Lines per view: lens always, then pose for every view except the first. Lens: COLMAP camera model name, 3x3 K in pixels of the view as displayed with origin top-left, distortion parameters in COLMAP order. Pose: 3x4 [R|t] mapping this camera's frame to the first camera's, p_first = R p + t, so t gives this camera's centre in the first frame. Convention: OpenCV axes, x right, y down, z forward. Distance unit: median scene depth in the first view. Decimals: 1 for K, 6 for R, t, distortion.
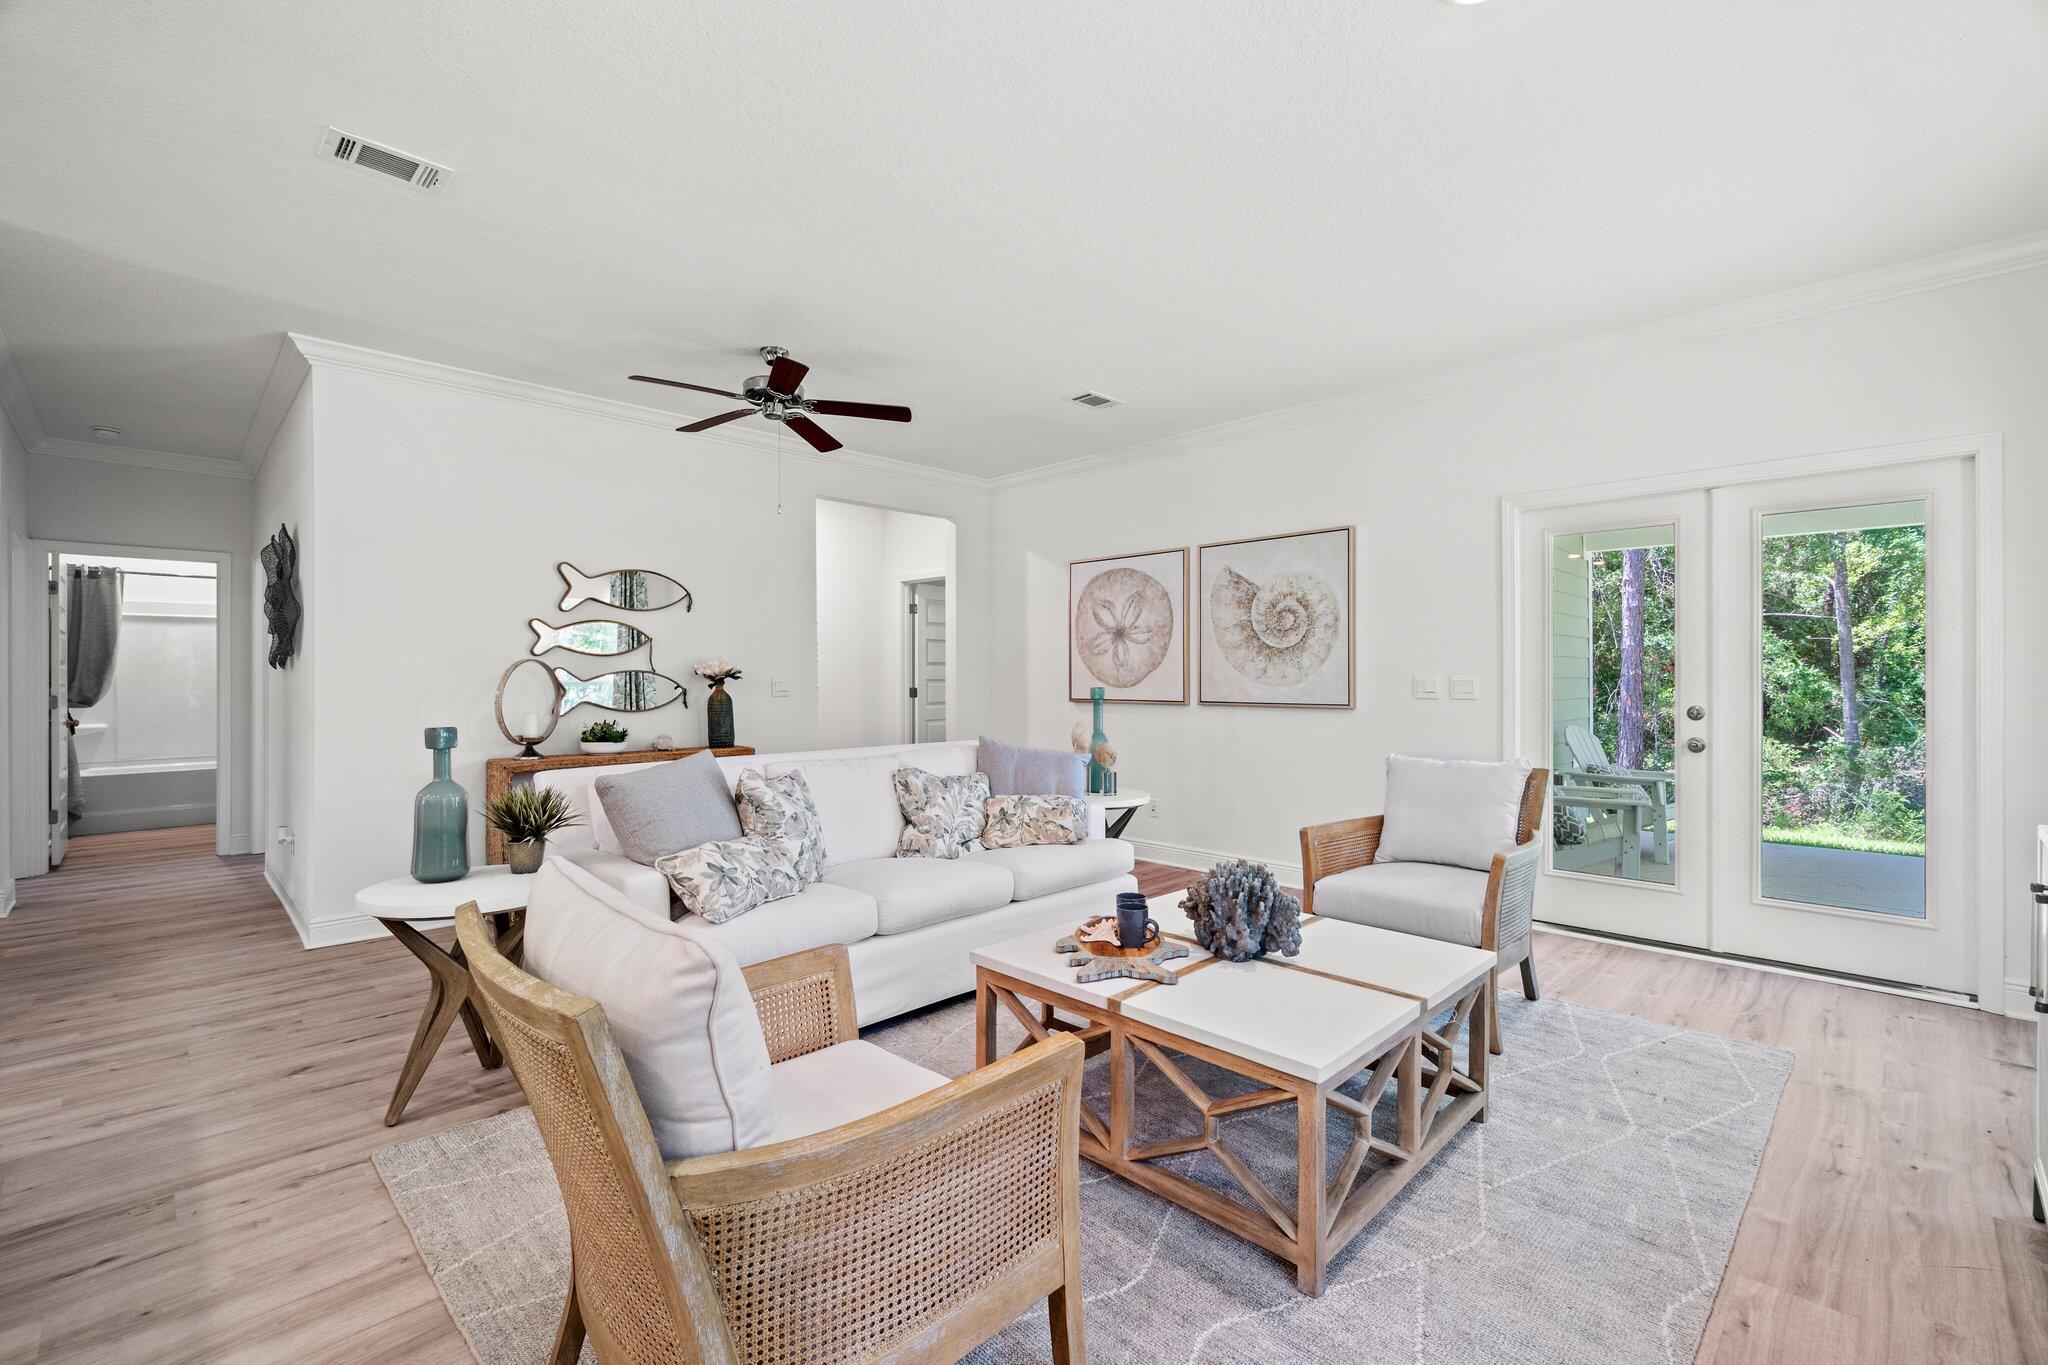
lens RADIAL K [[883.5, 0, 1019.4], [0, 883.5, 675.5], [0, 0, 1]] dist [-0.005859, -0.000276]
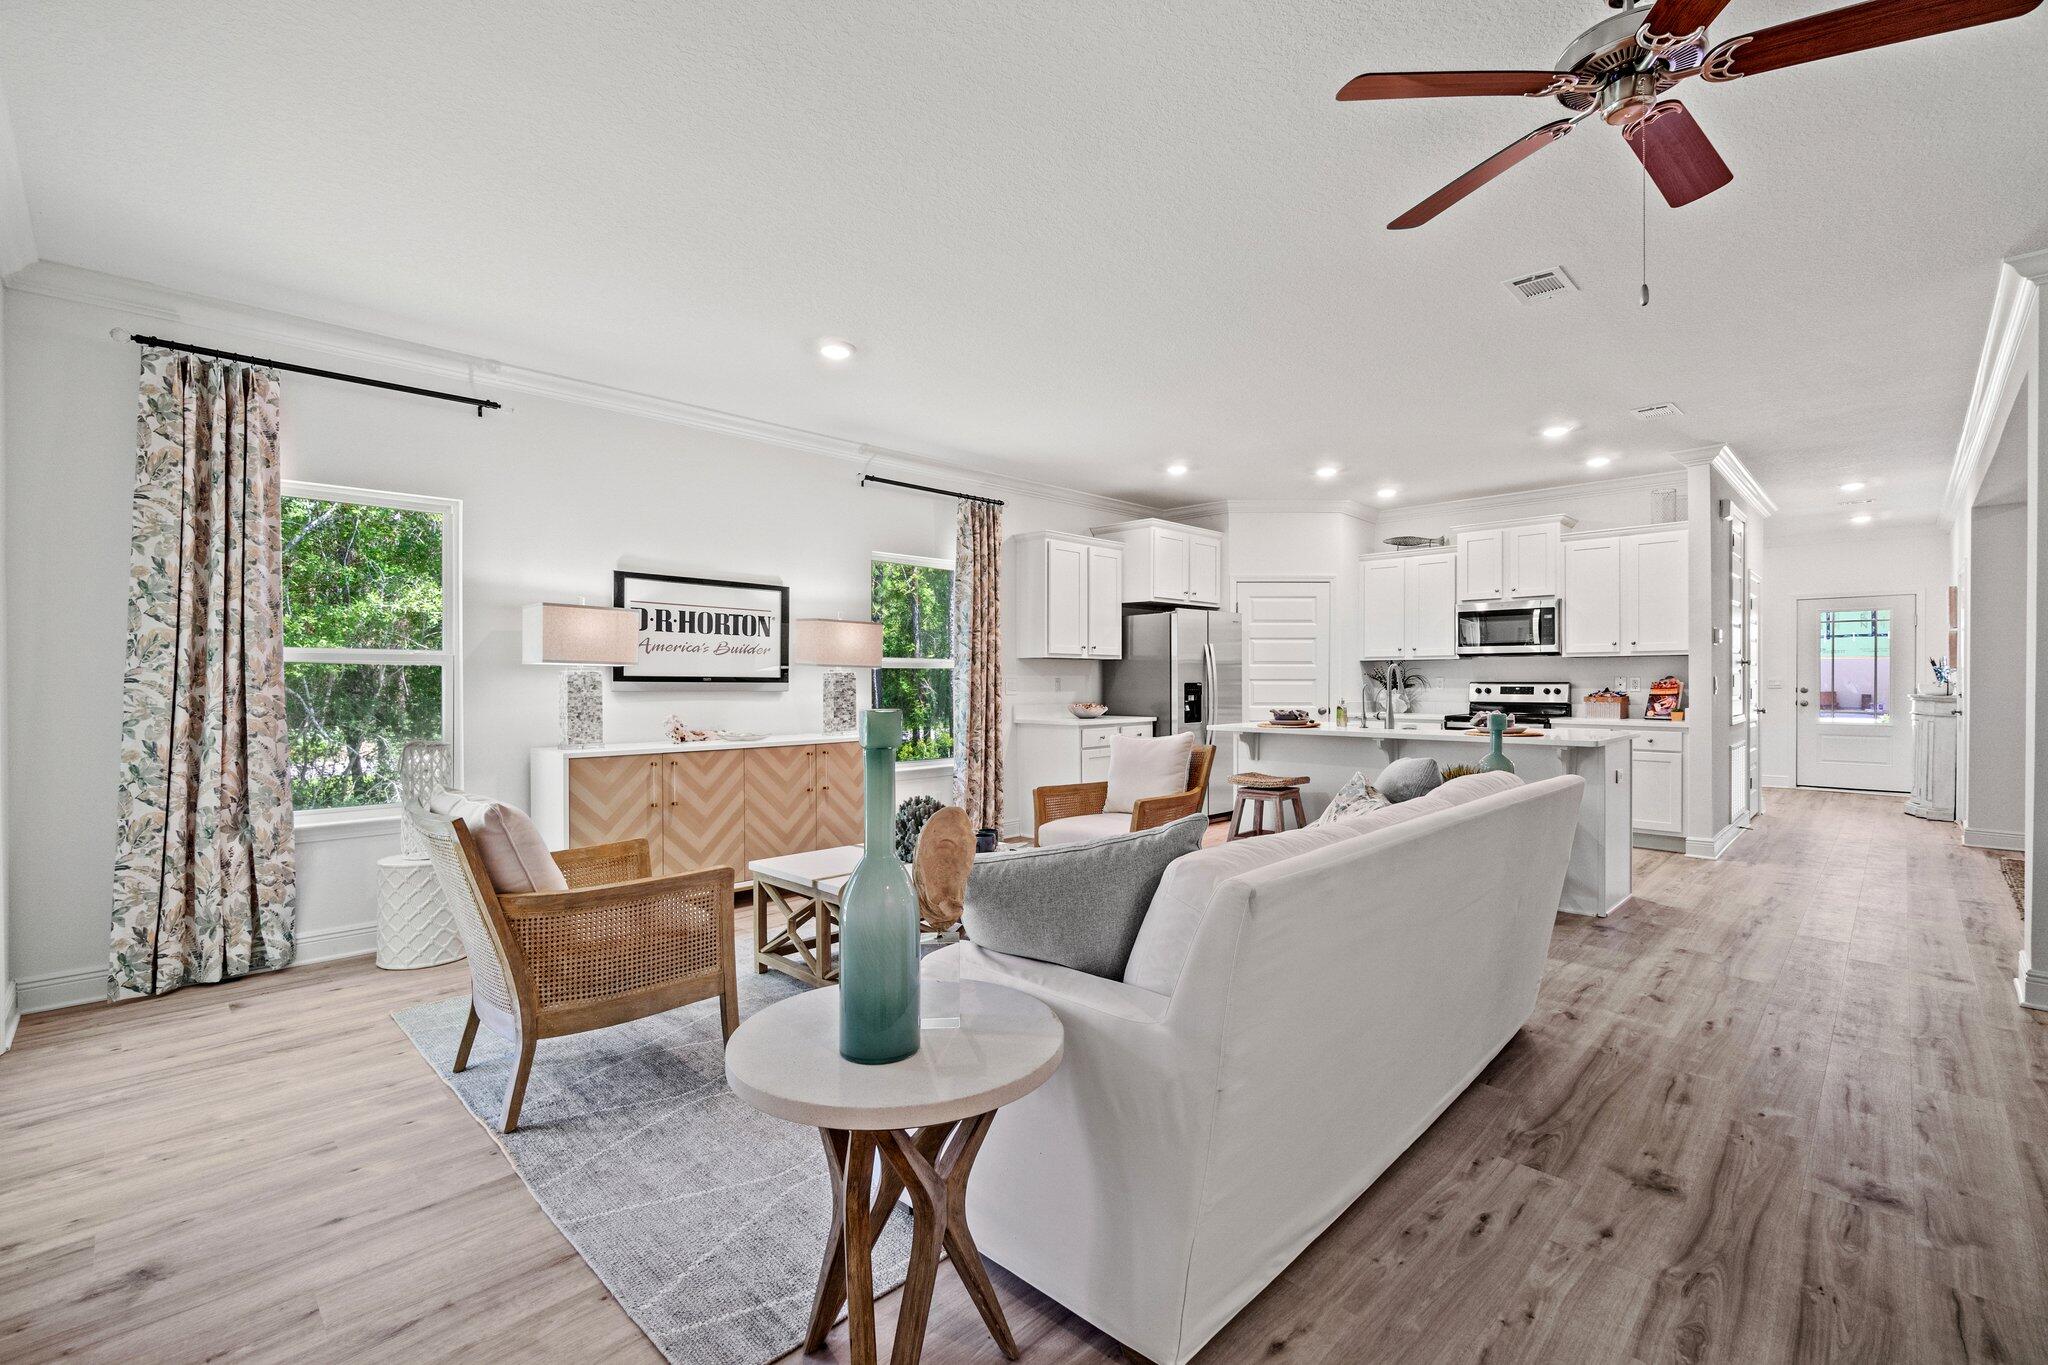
lens RADIAL K [[887.1, 0, 1026.7], [0, 887.1, 686.8], [0, 0, 1]] dist [-0.006596, -0.000072]
pose [[-0.999931, 0.005788, -0.010243, 0.033977], [0.005734, 0.999969, 0.005345, 0.003635], [0.010274, 0.005286, -0.999933, 1.174403]]
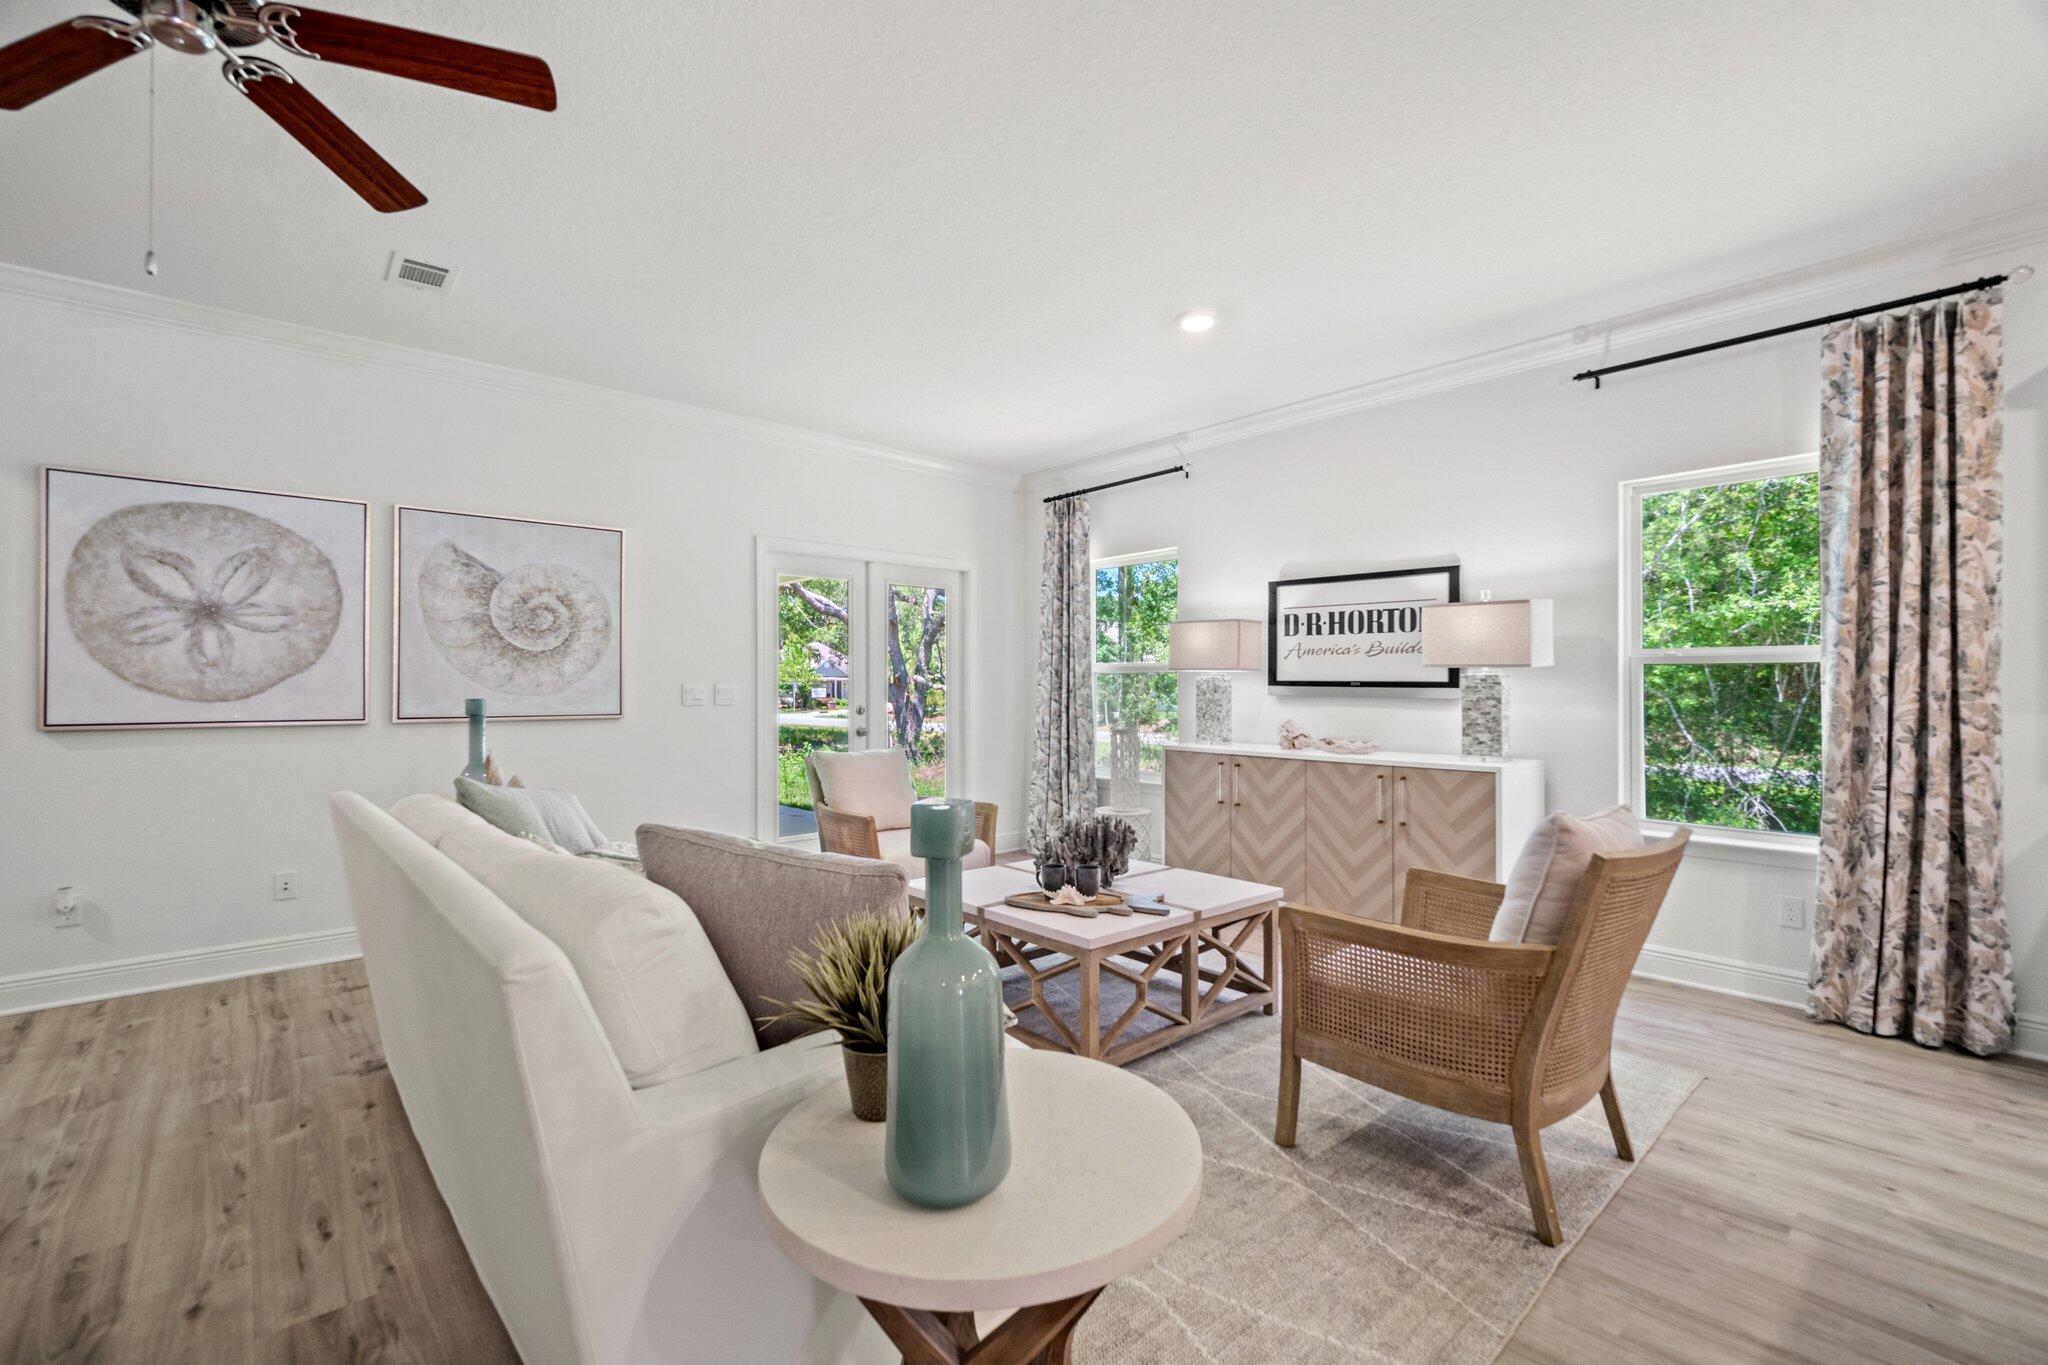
lens RADIAL K [[886.8, 0, 1024.6], [0, 886.8, 678.9], [0, 0, 1]] dist [-0.002897, 0.000330]
pose [[0.054870, 0.010877, 0.998434, -0.532632], [-0.002438, 0.999939, -0.010760, 0.004028], [-0.998491, -0.001844, 0.054893, 0.473306]]
